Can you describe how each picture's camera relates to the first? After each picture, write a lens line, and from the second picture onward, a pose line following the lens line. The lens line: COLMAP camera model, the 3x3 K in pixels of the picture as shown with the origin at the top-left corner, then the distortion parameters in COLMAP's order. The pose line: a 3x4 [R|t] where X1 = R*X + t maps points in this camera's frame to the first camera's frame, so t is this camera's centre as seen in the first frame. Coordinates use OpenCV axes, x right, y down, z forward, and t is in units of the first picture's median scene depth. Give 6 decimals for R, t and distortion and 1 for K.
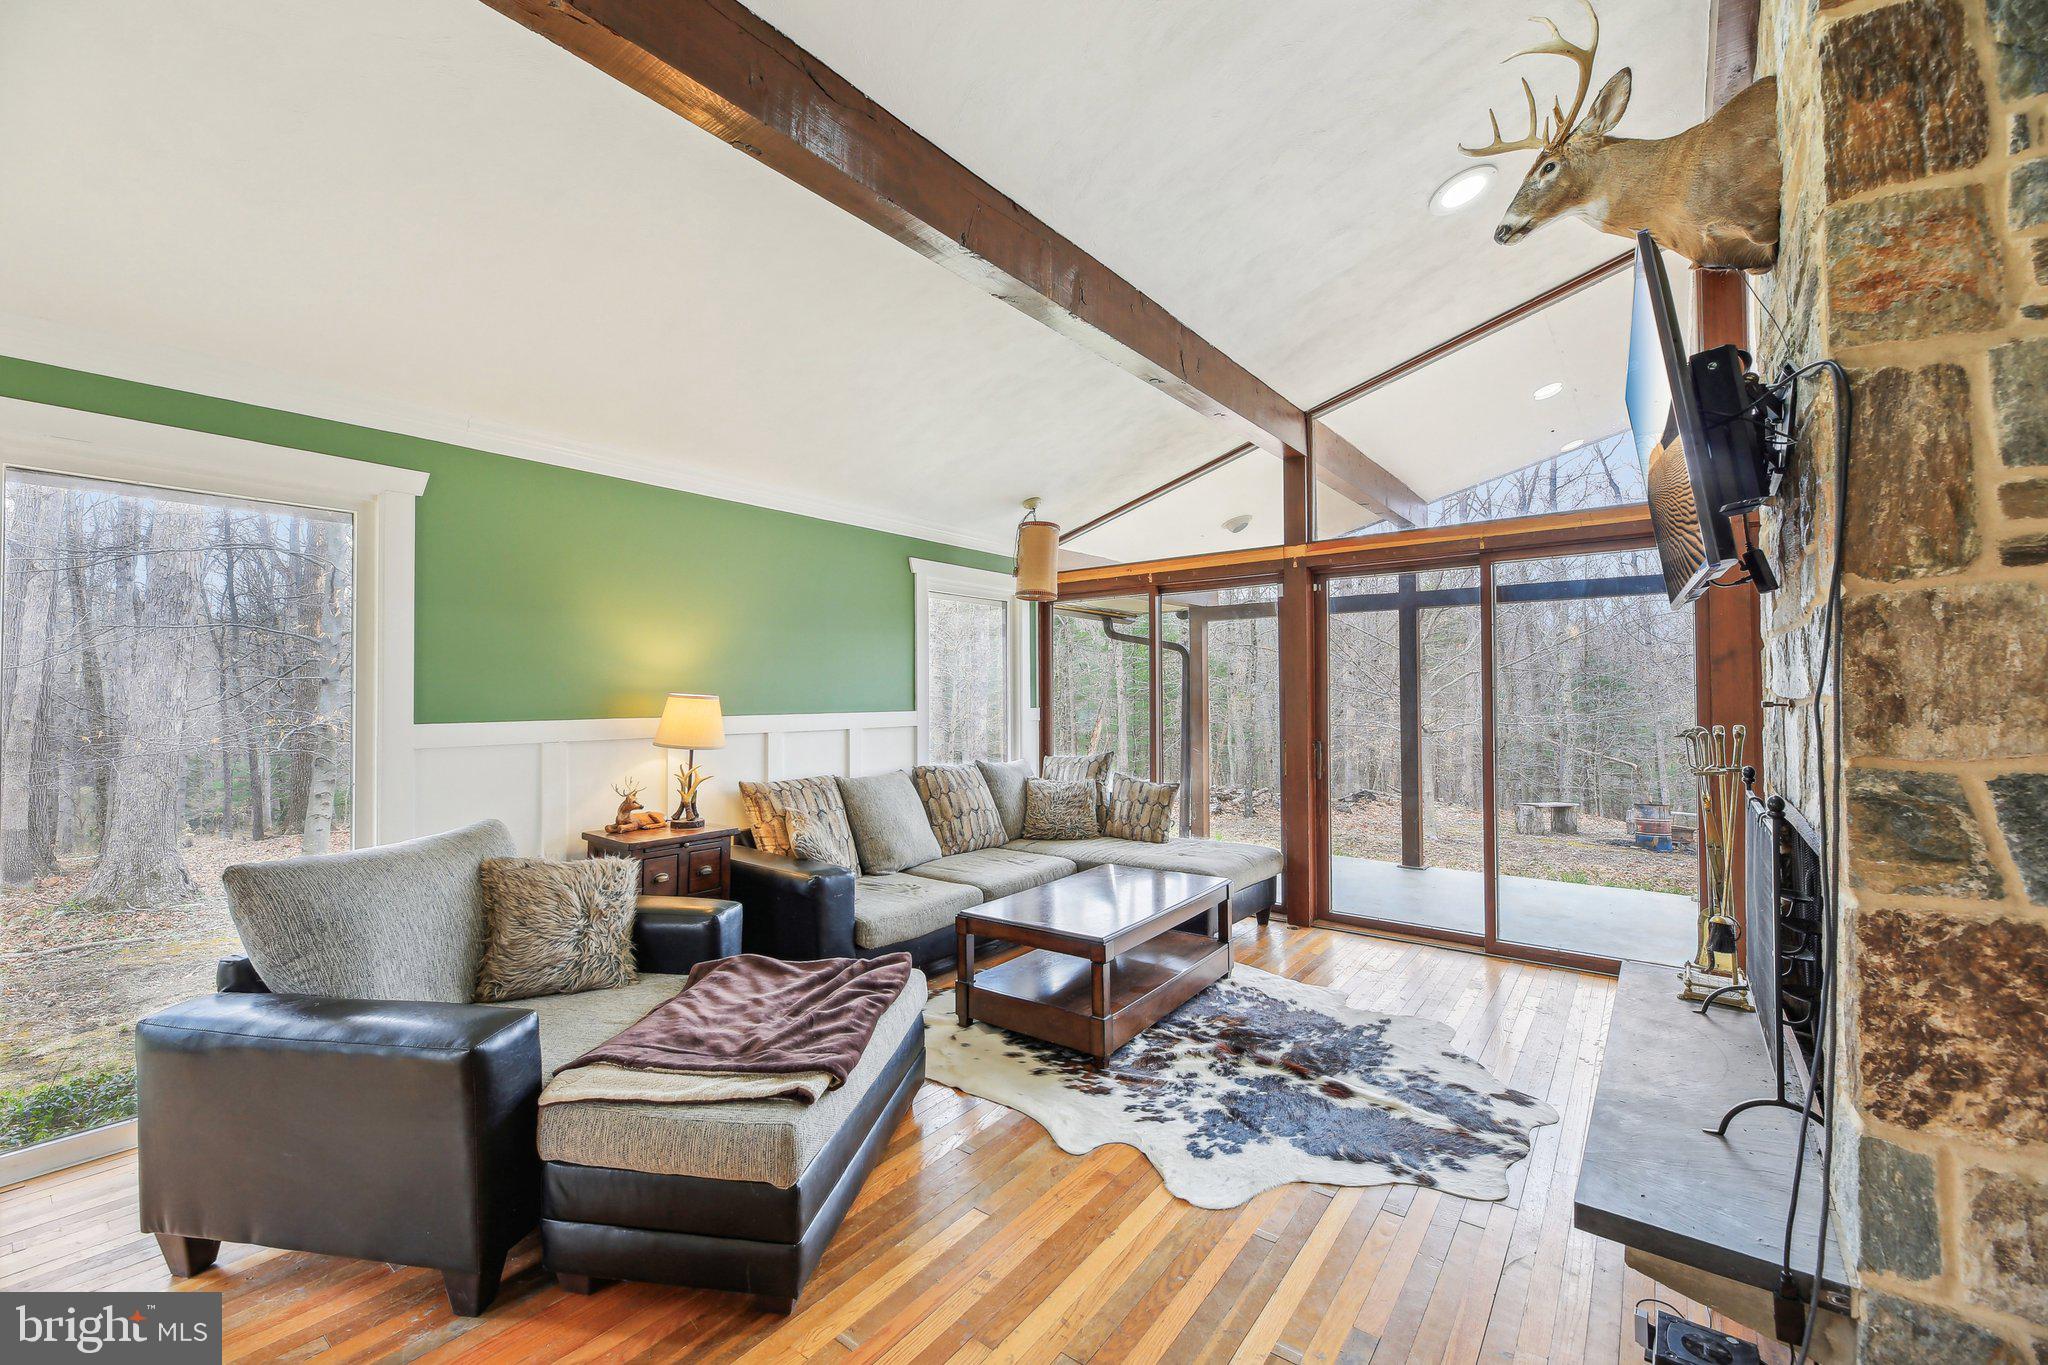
lens RADIAL K [[846.4, 0, 1014.6], [0, 846.4, 675.7], [0, 0, 1]] dist [-0.001915, -0.000338]
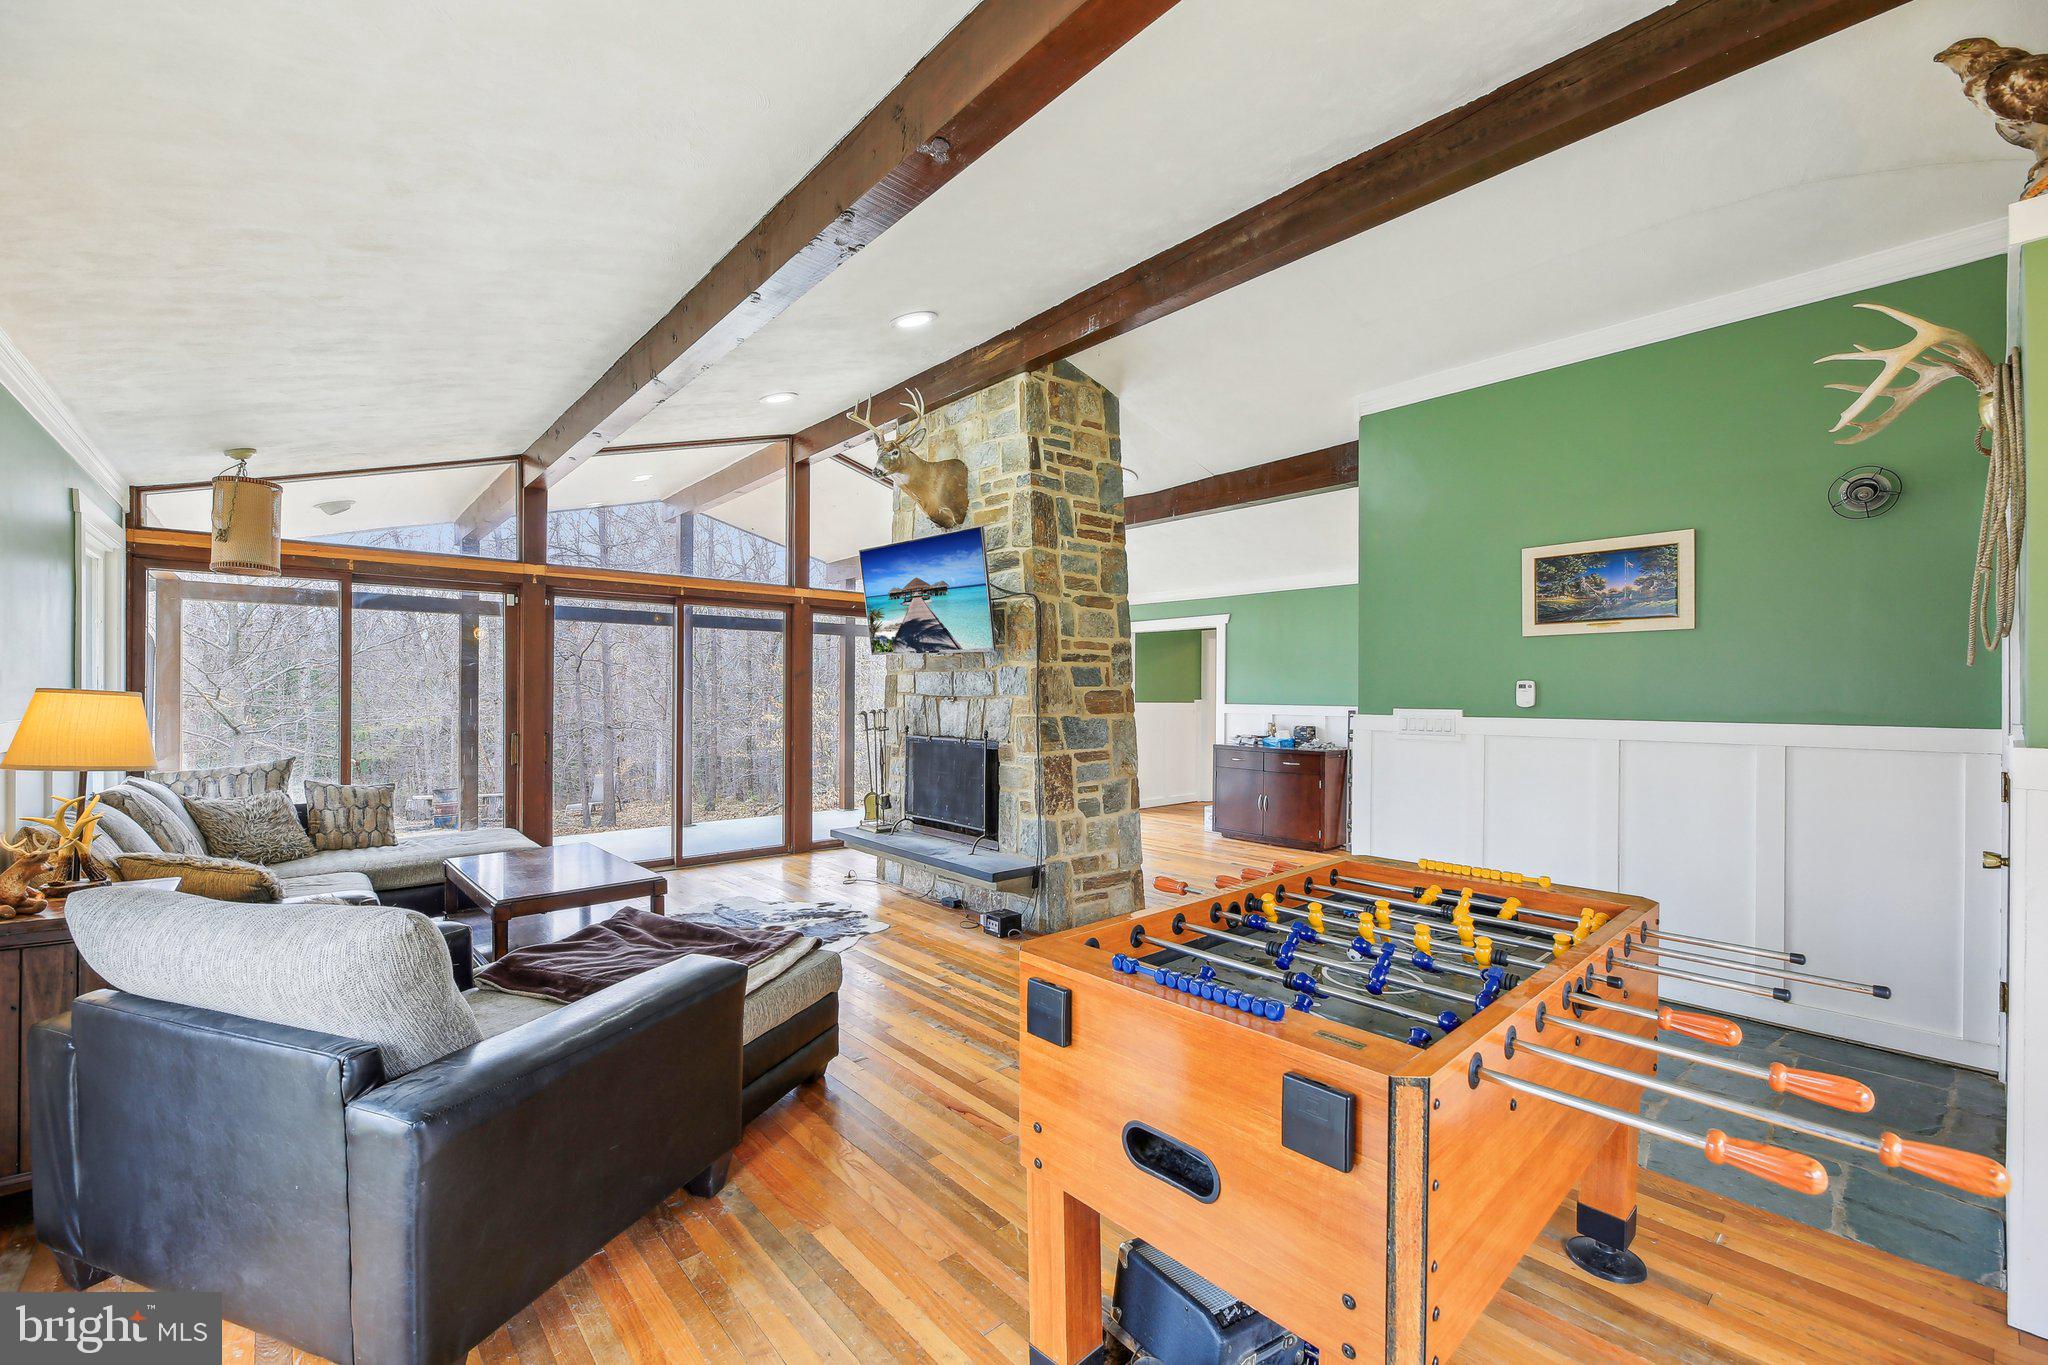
lens RADIAL K [[846.4, 0, 1014.0], [0, 846.4, 693.8], [0, 0, 1]] dist [-0.001915, -0.000338]
pose [[0.175501, 0.006948, 0.984455, -0.802234], [-0.028678, 0.999587, -0.001942, 0.008541], [-0.984062, -0.027891, 0.175627, 0.168405]]
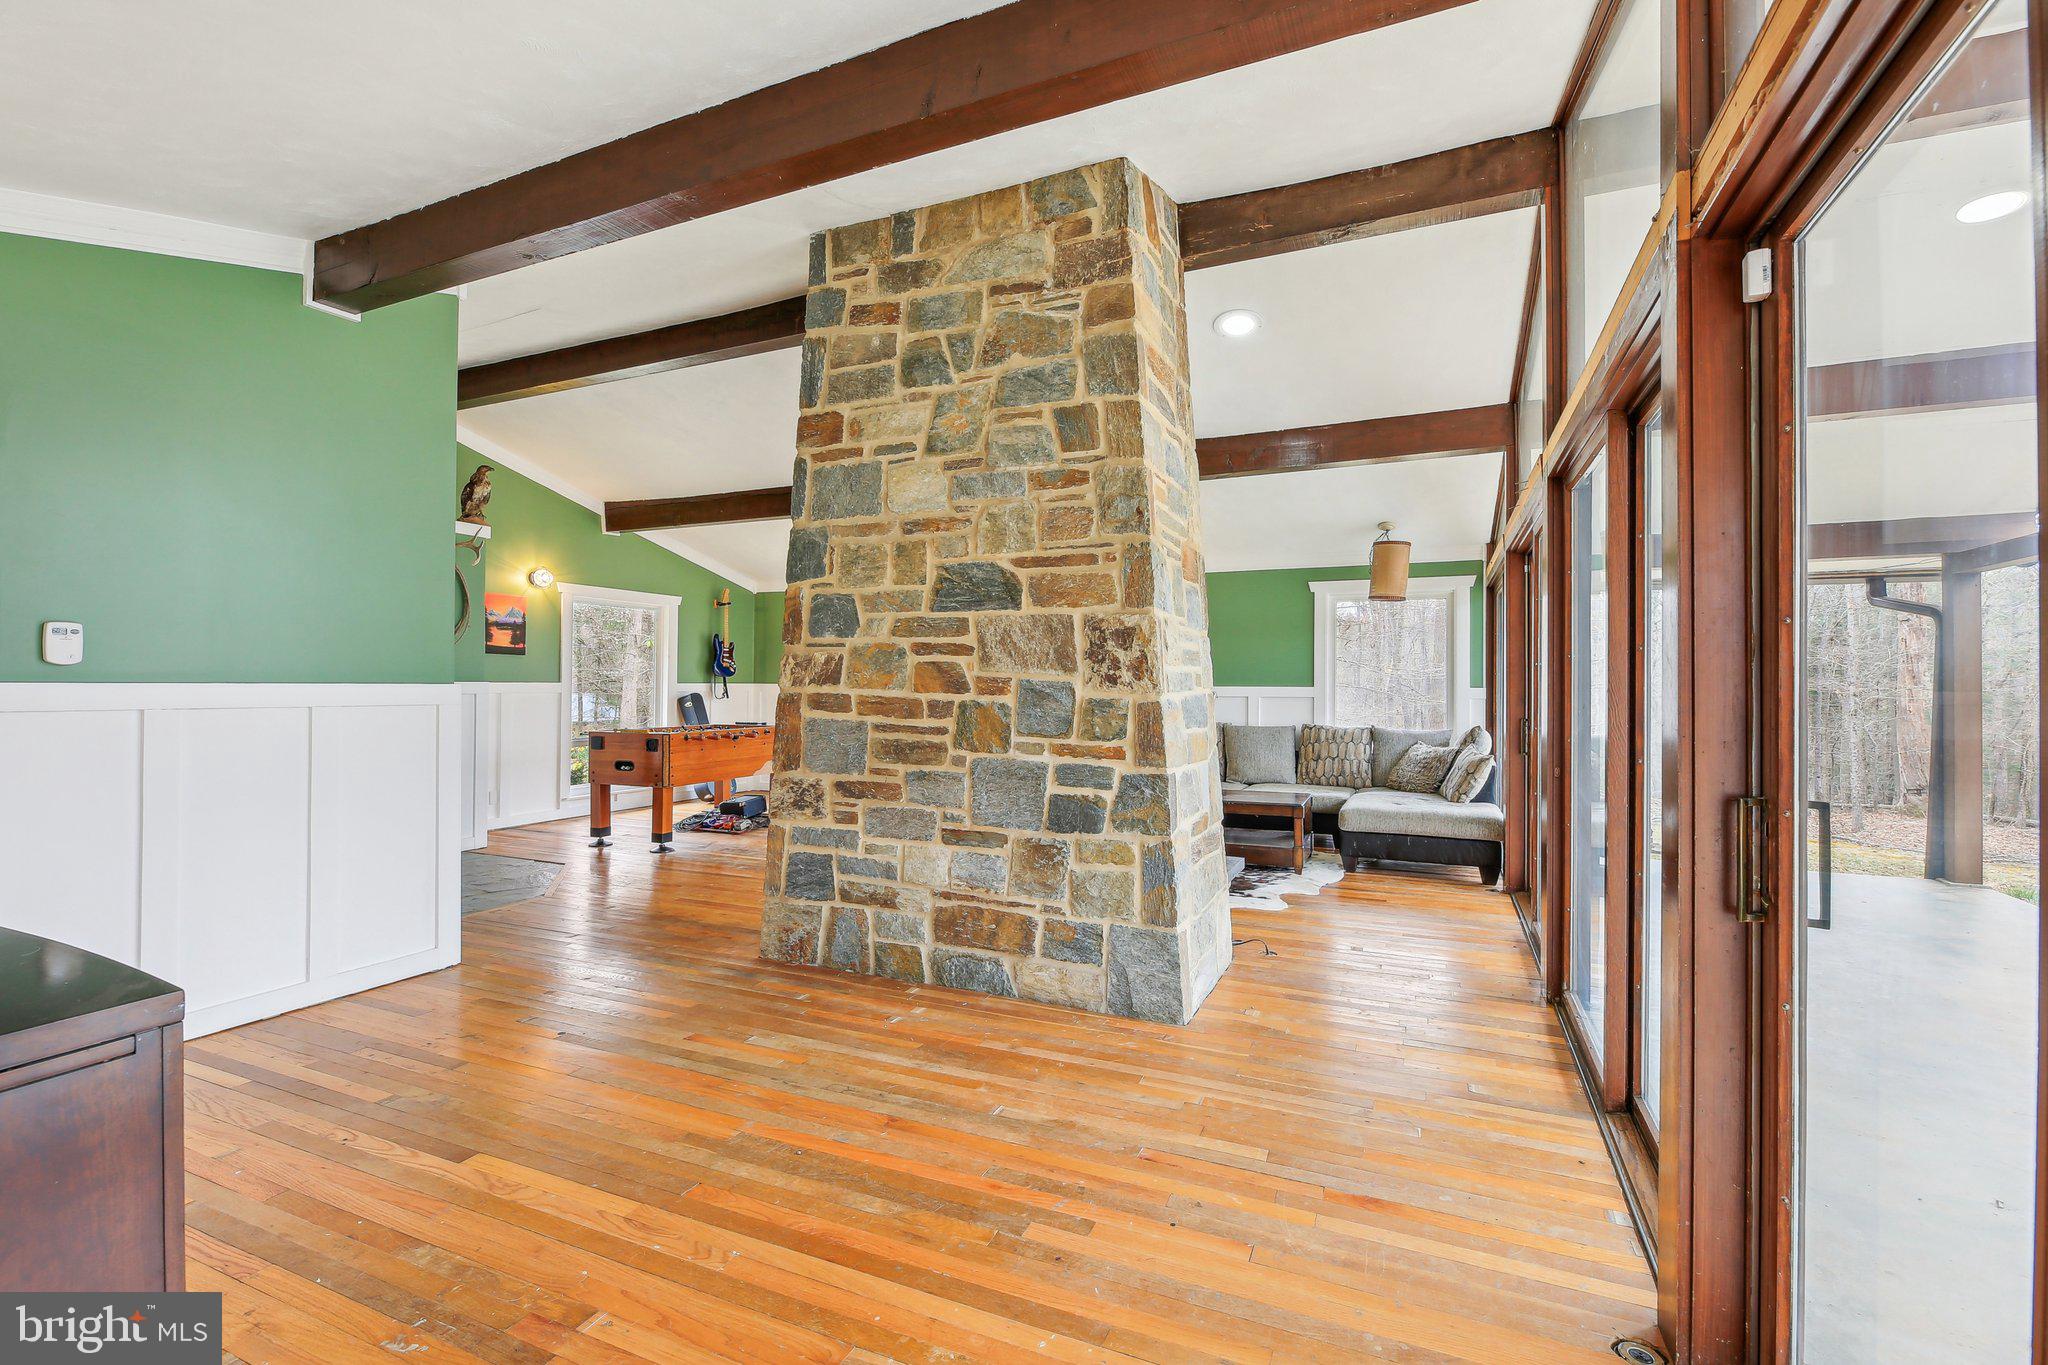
lens RADIAL K [[846.4, 0, 1019.5], [0, 846.4, 686.4], [0, 0, 1]] dist [-0.001915, -0.000338]
pose [[0.260436, 0.001083, -0.965490, 1.368559], [0.008280, 0.999960, 0.003356, 0.037502], [0.965456, -0.008869, 0.260417, 0.160179]]
